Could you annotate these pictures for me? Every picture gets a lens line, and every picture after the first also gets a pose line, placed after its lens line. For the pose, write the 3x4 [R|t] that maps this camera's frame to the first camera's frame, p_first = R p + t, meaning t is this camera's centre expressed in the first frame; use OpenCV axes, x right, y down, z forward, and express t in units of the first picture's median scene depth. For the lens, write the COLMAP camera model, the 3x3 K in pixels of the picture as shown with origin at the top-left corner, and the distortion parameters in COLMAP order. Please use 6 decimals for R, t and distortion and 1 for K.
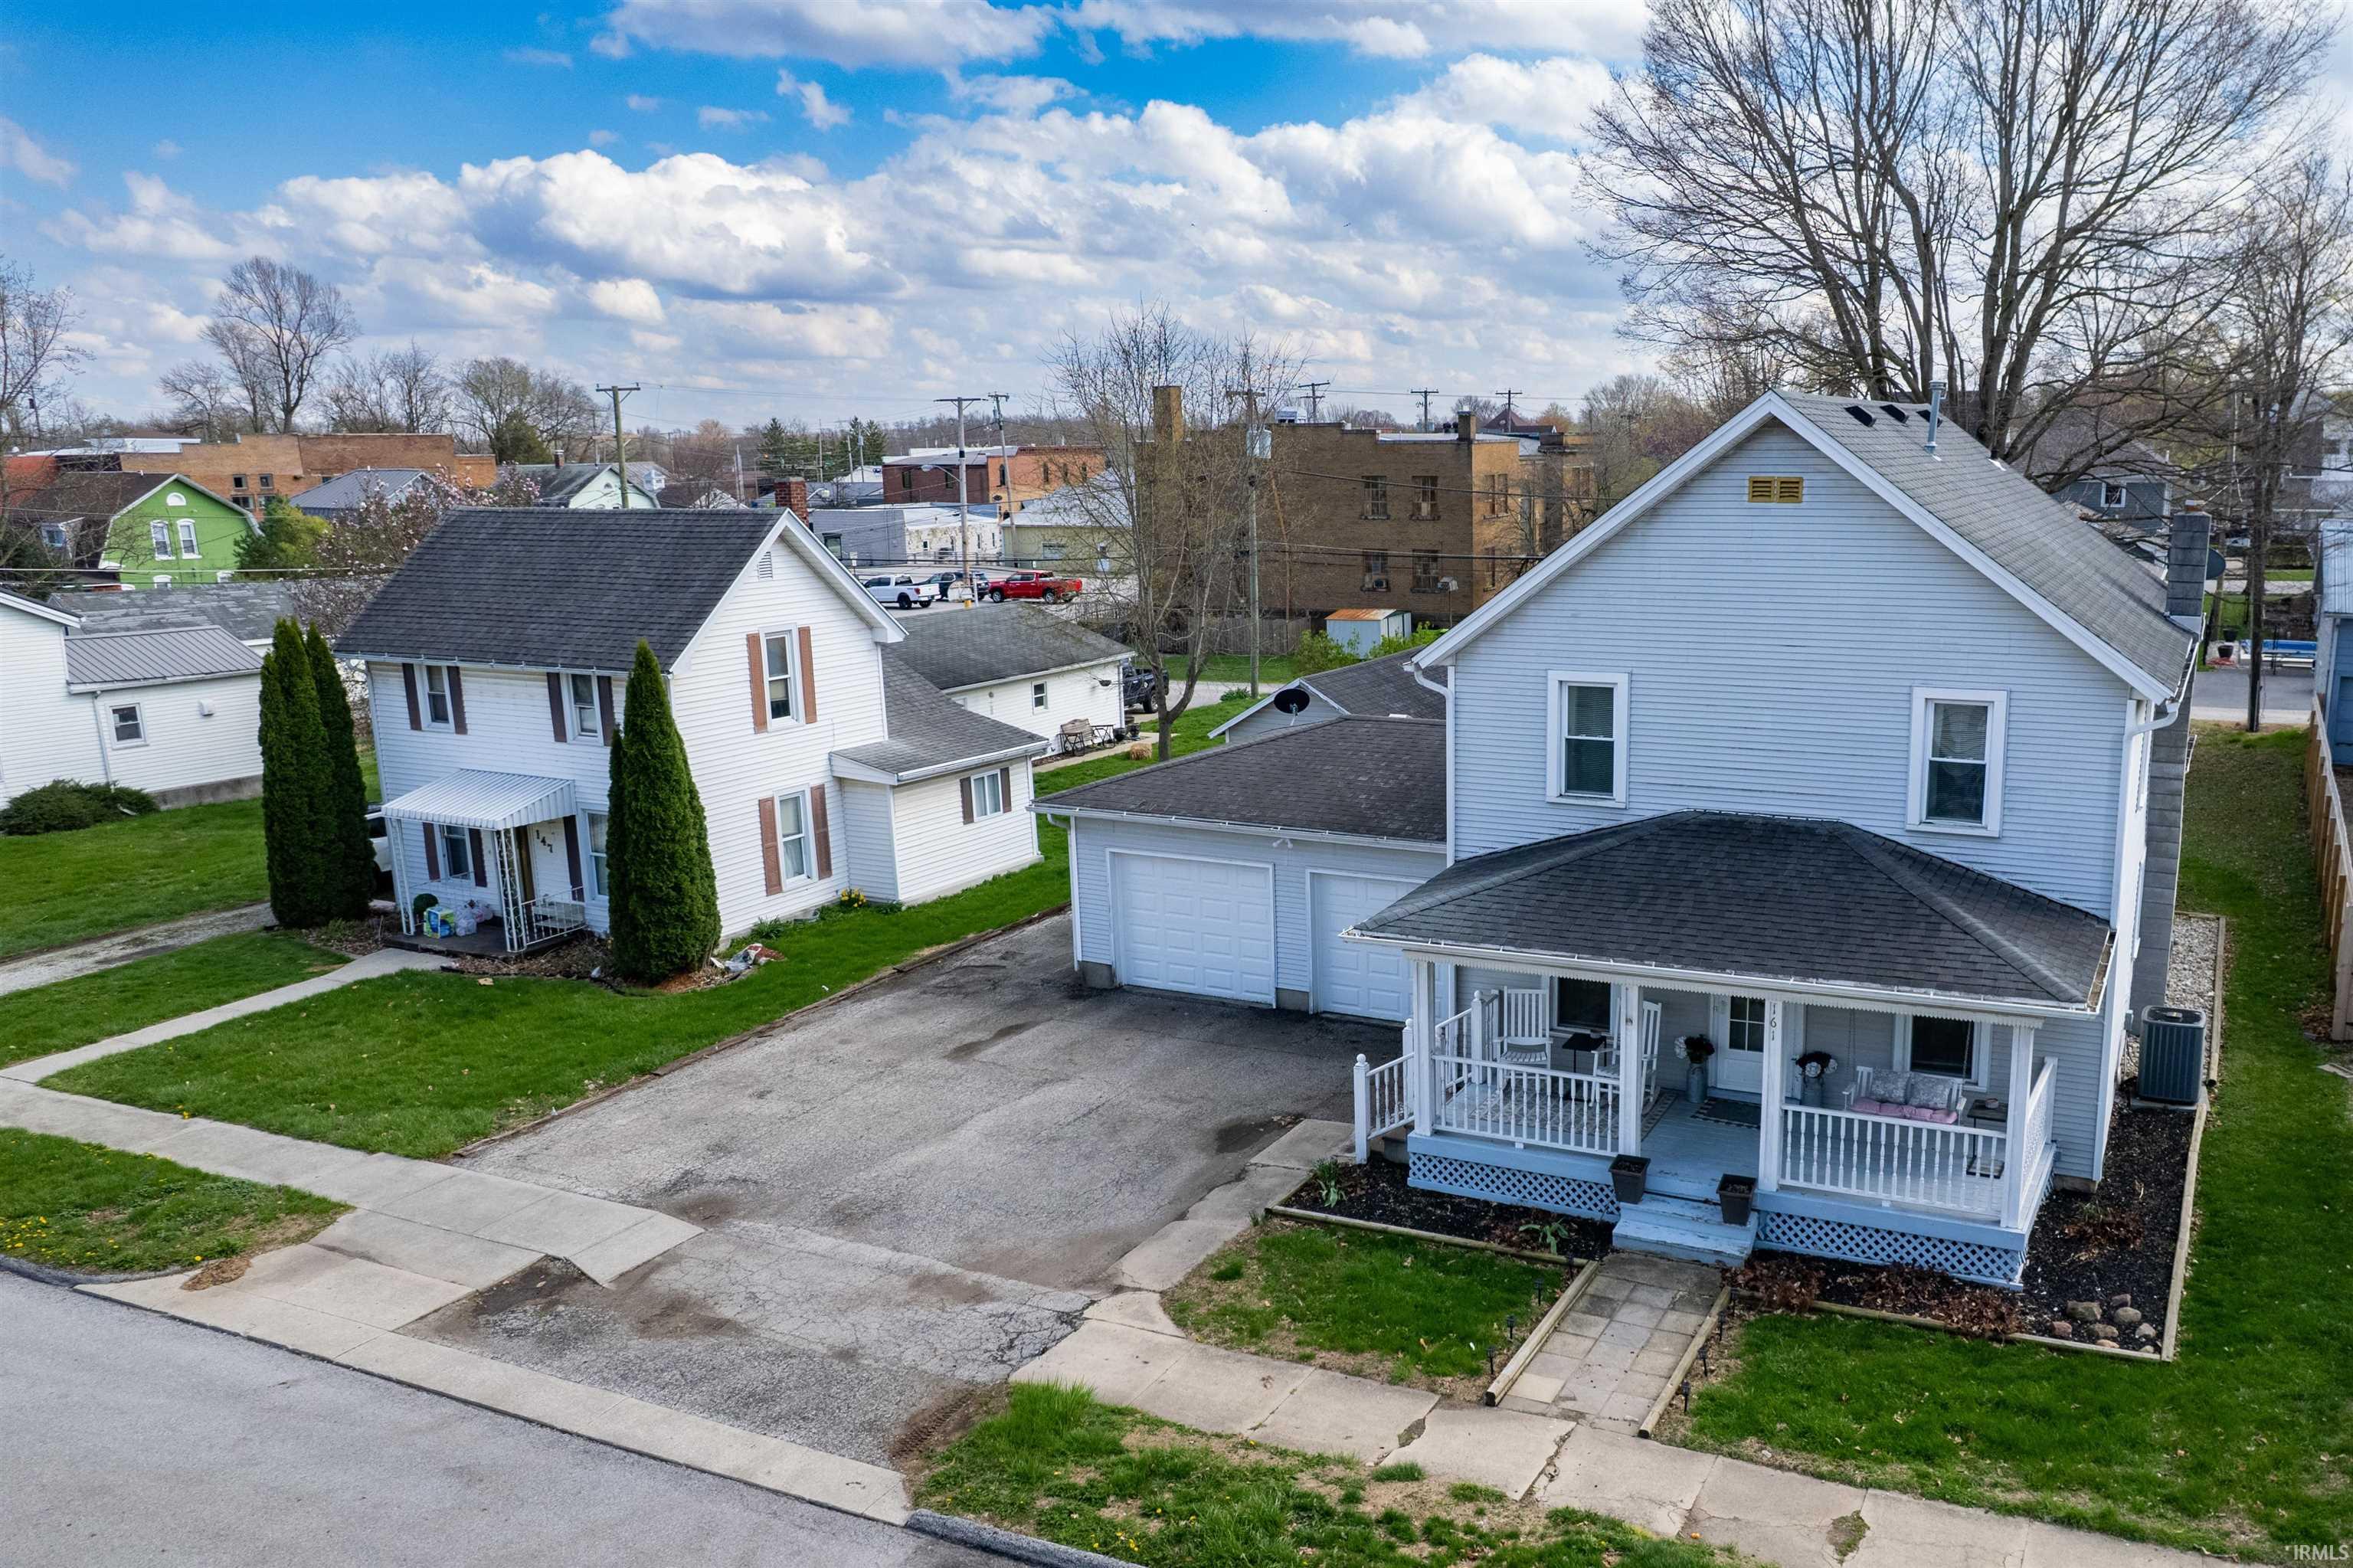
lens RADIAL K [[1607.3, 0, 1272.9], [0, 1607.3, 790.3], [0, 0, 1]] dist [-0.039159, 0.004728]
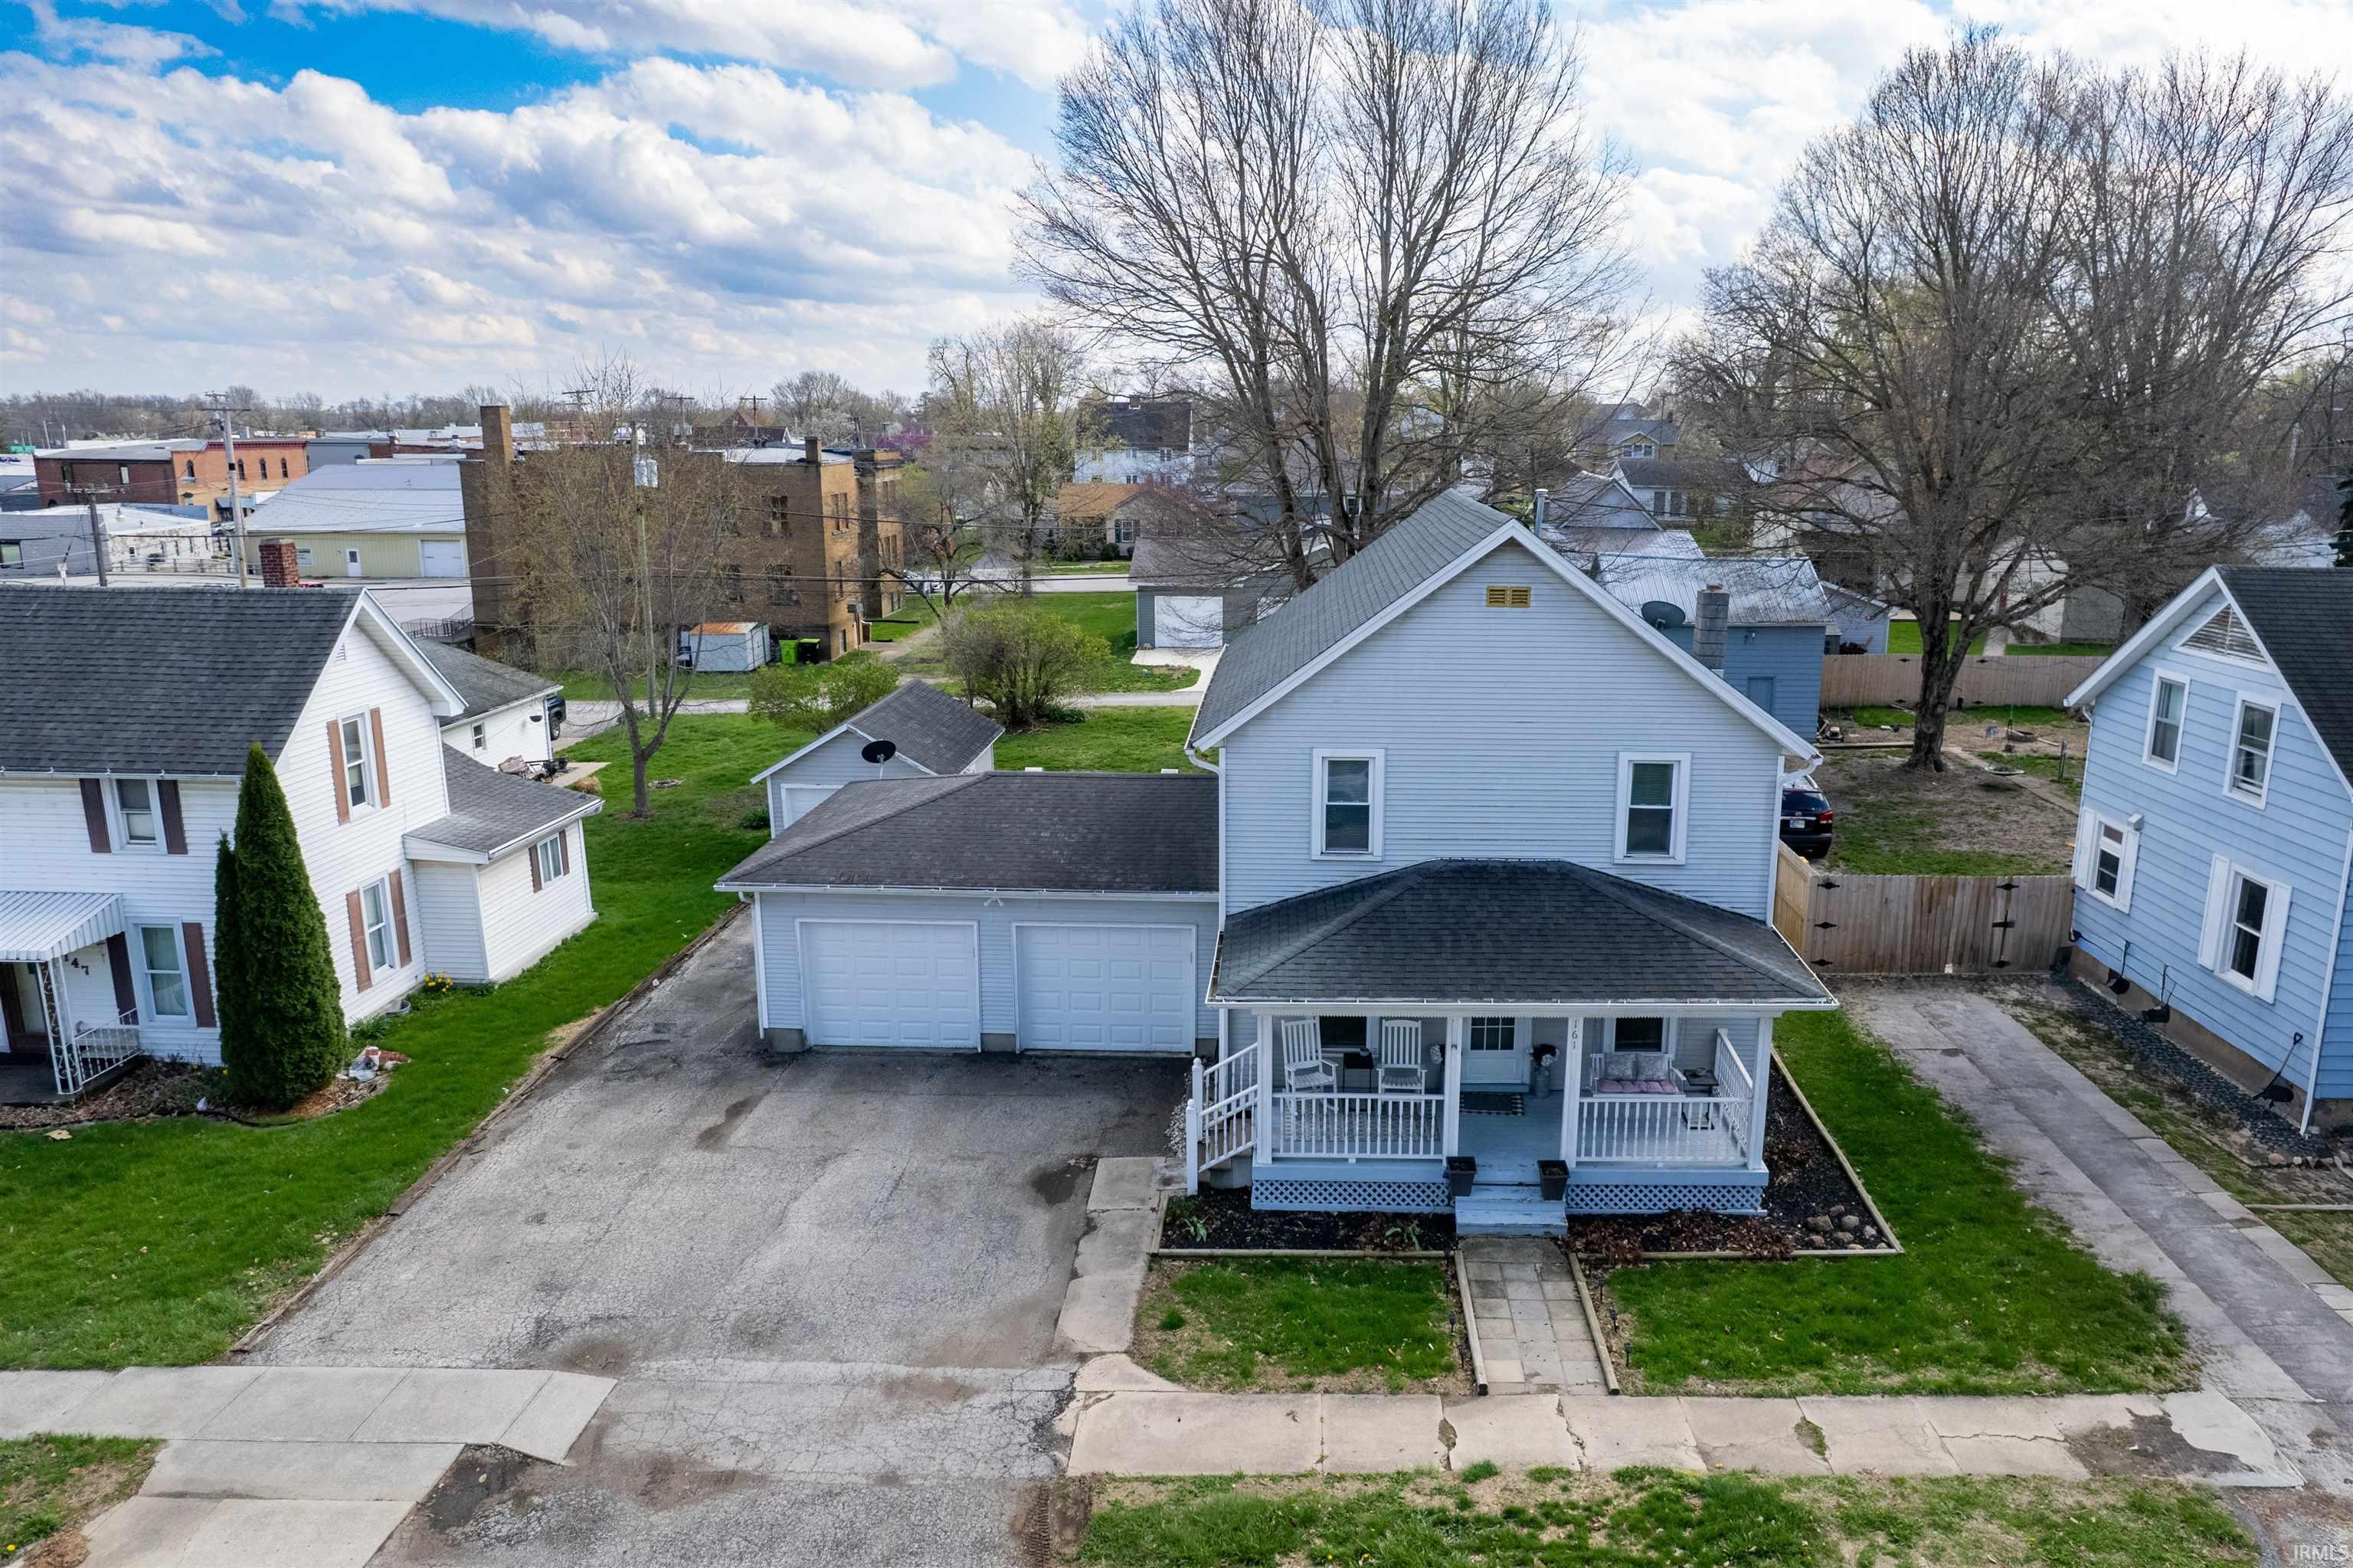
lens RADIAL K [[1465.3, 0, 1185.1], [0, 1465.3, 784.7], [0, 0, 1]] dist [-0.062345, 0.043130]
pose [[0.930128, -0.070009, 0.360500, -0.312910], [0.068263, 0.997512, 0.017592, -0.076813], [-0.360835, 0.008246, 0.932593, 0.045438]]
